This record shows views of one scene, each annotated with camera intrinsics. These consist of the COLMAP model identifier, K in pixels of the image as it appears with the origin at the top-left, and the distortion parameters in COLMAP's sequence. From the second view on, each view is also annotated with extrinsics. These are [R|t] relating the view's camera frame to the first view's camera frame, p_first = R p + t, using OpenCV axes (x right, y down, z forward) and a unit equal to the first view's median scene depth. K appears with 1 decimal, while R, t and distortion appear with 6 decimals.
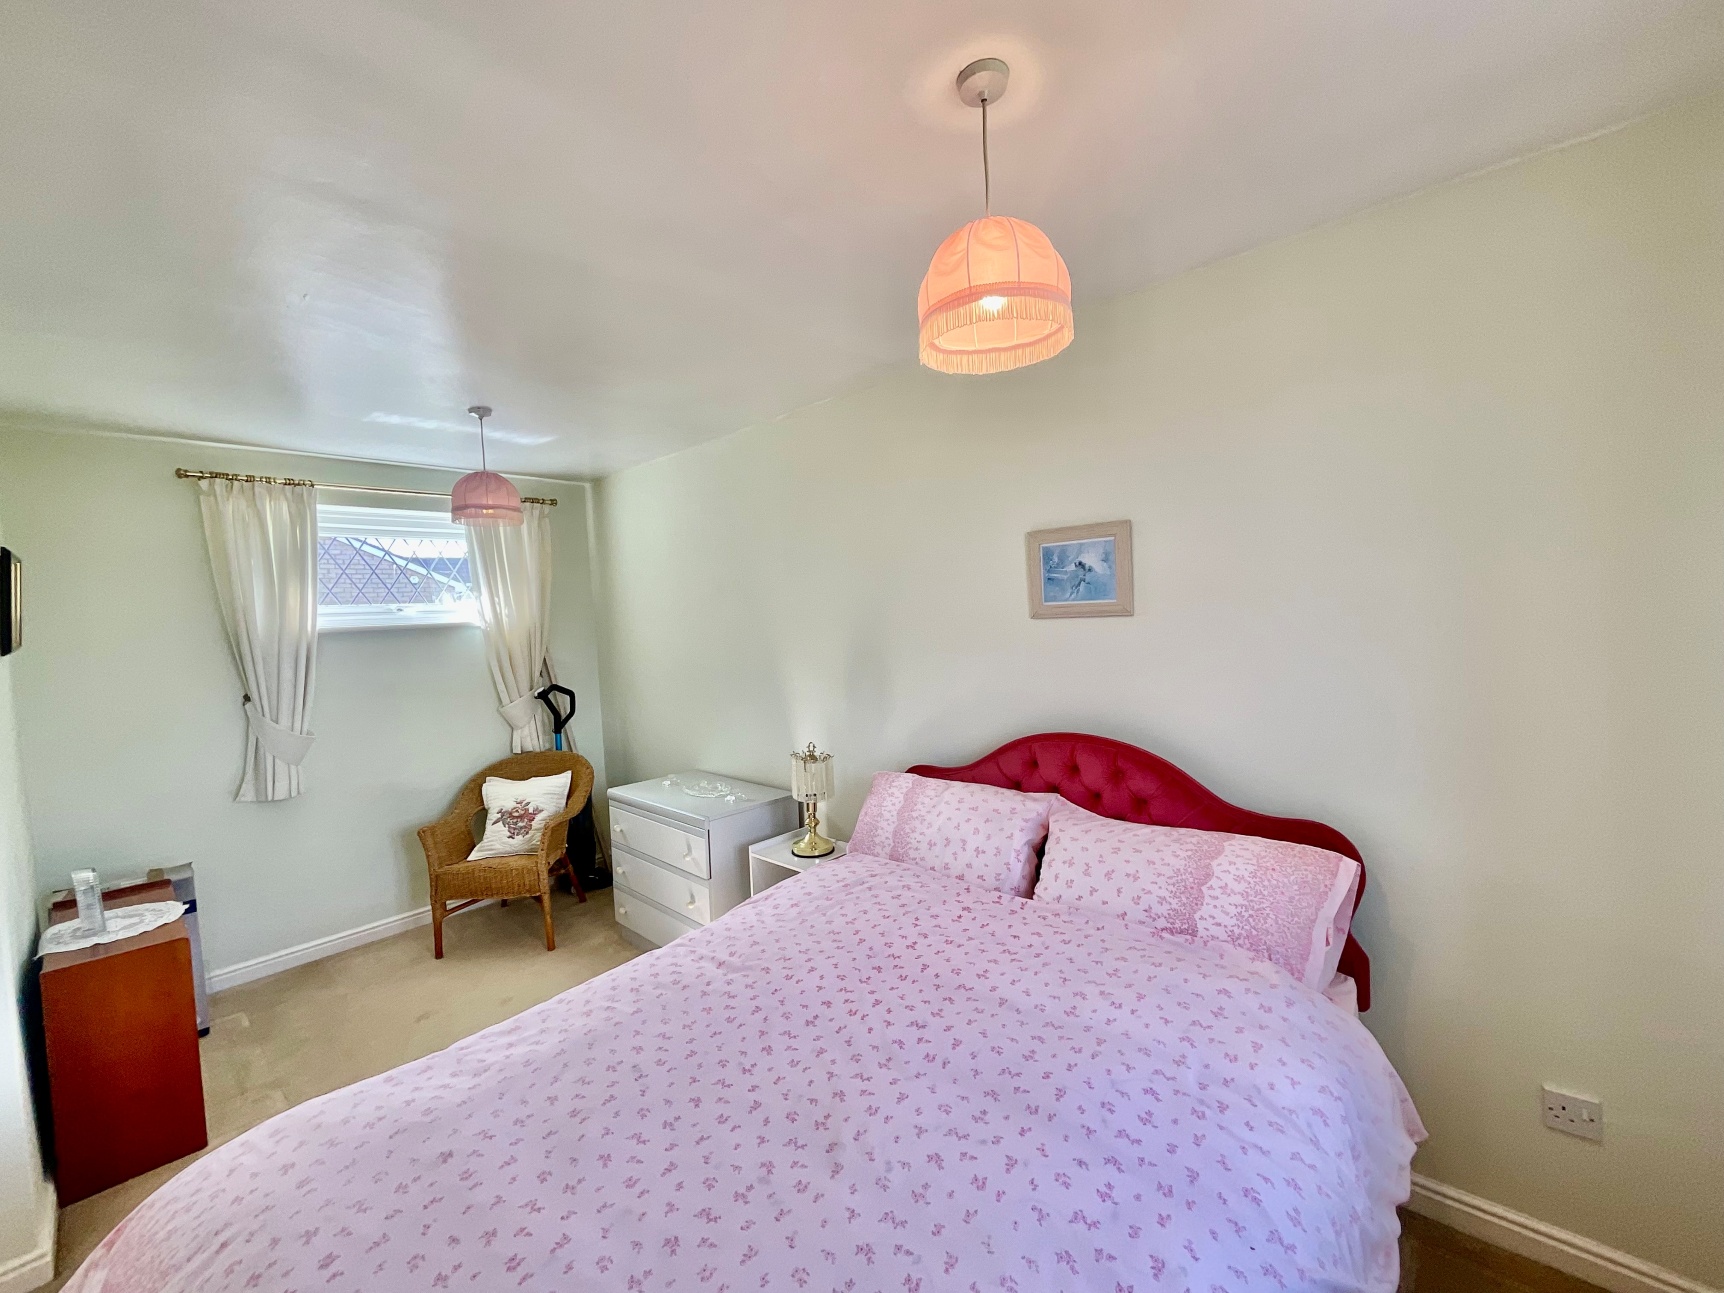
lens RADIAL K [[699.1, 0, 868.8], [0, 699.1, 646.9], [0, 0, 1]] dist [0.002646, 0.000800]
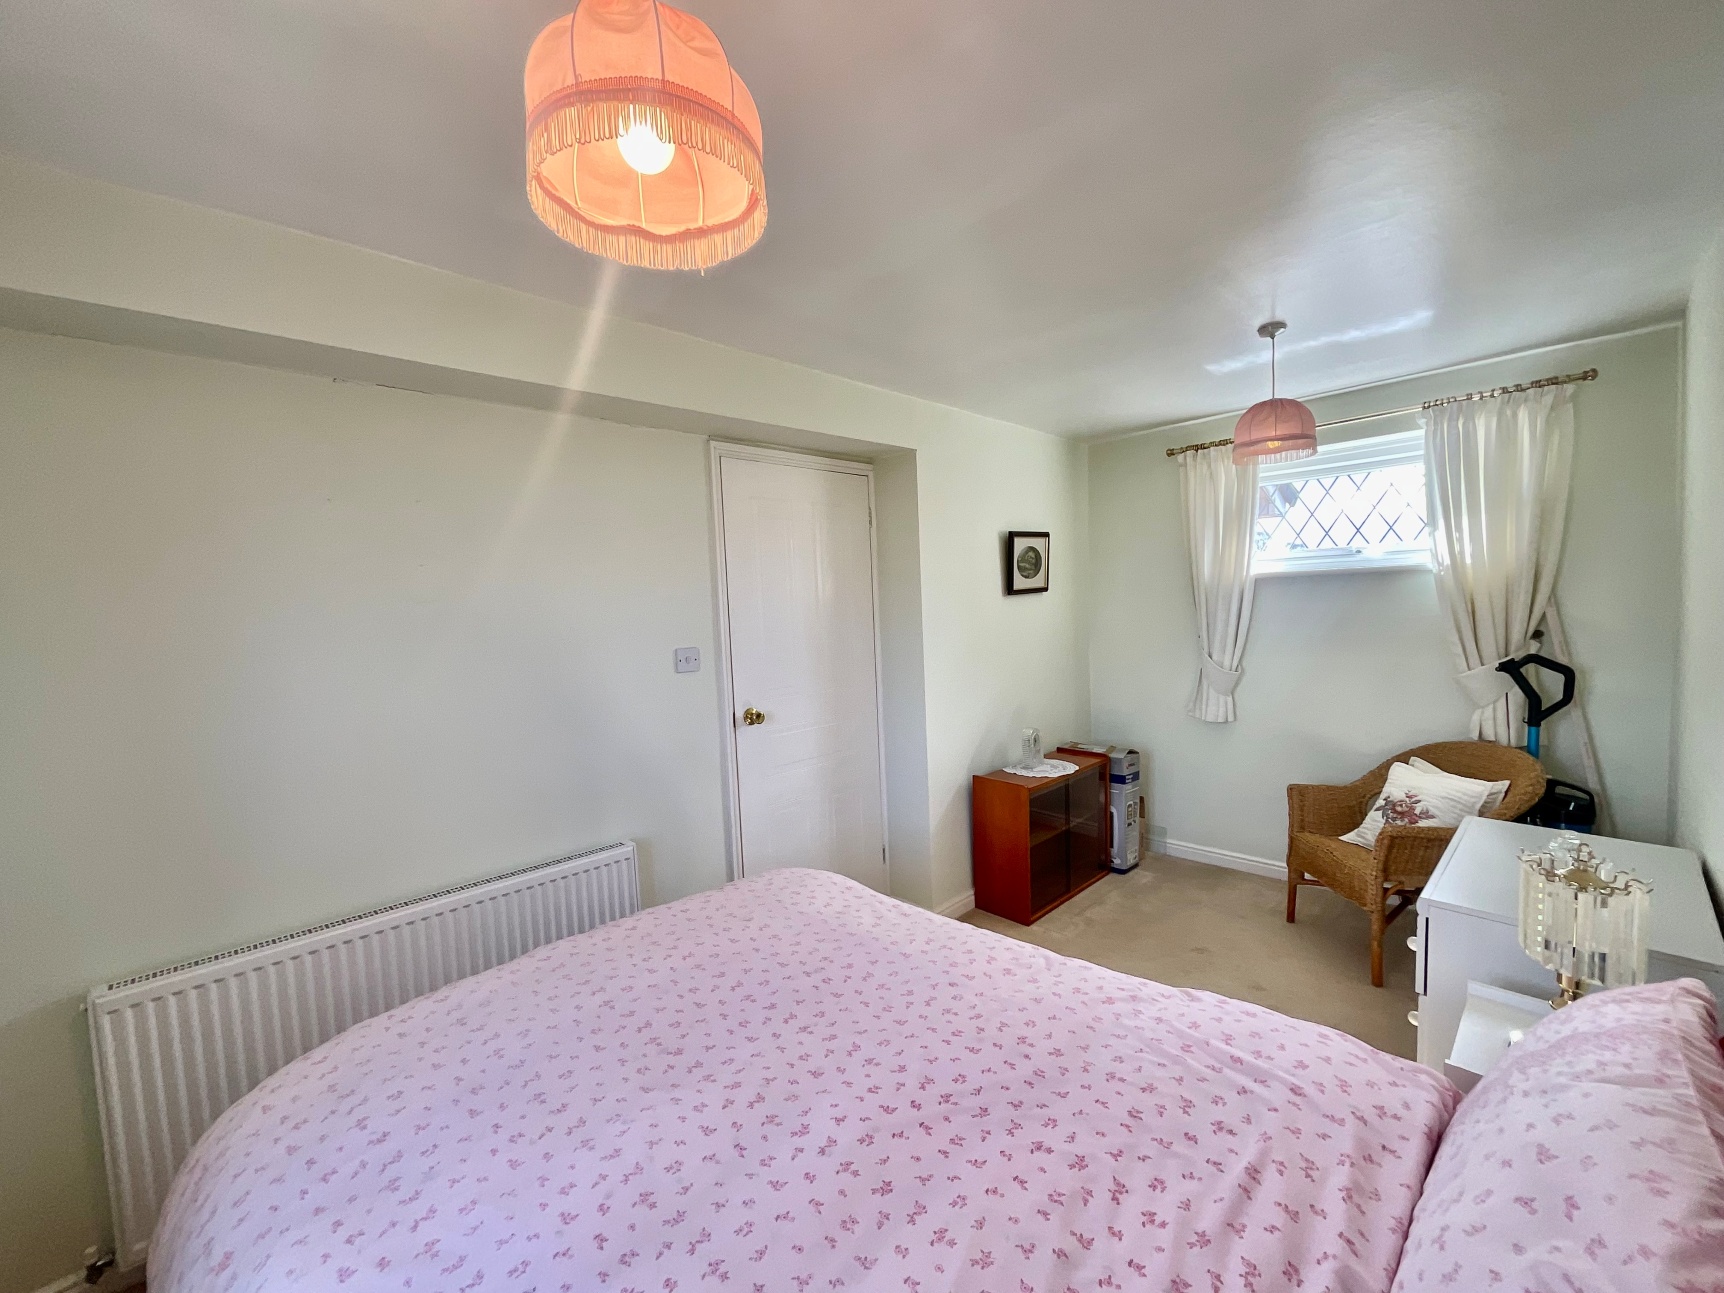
lens RADIAL K [[699.1, 0, 868.8], [0, 699.1, 646.9], [0, 0, 1]] dist [0.002646, 0.000800]
pose [[-0.057876, 0.108933, -0.992363, 0.345886], [0.000258, 0.994031, 0.109101, -0.037139], [0.998324, 0.006058, -0.057559, 0.493127]]
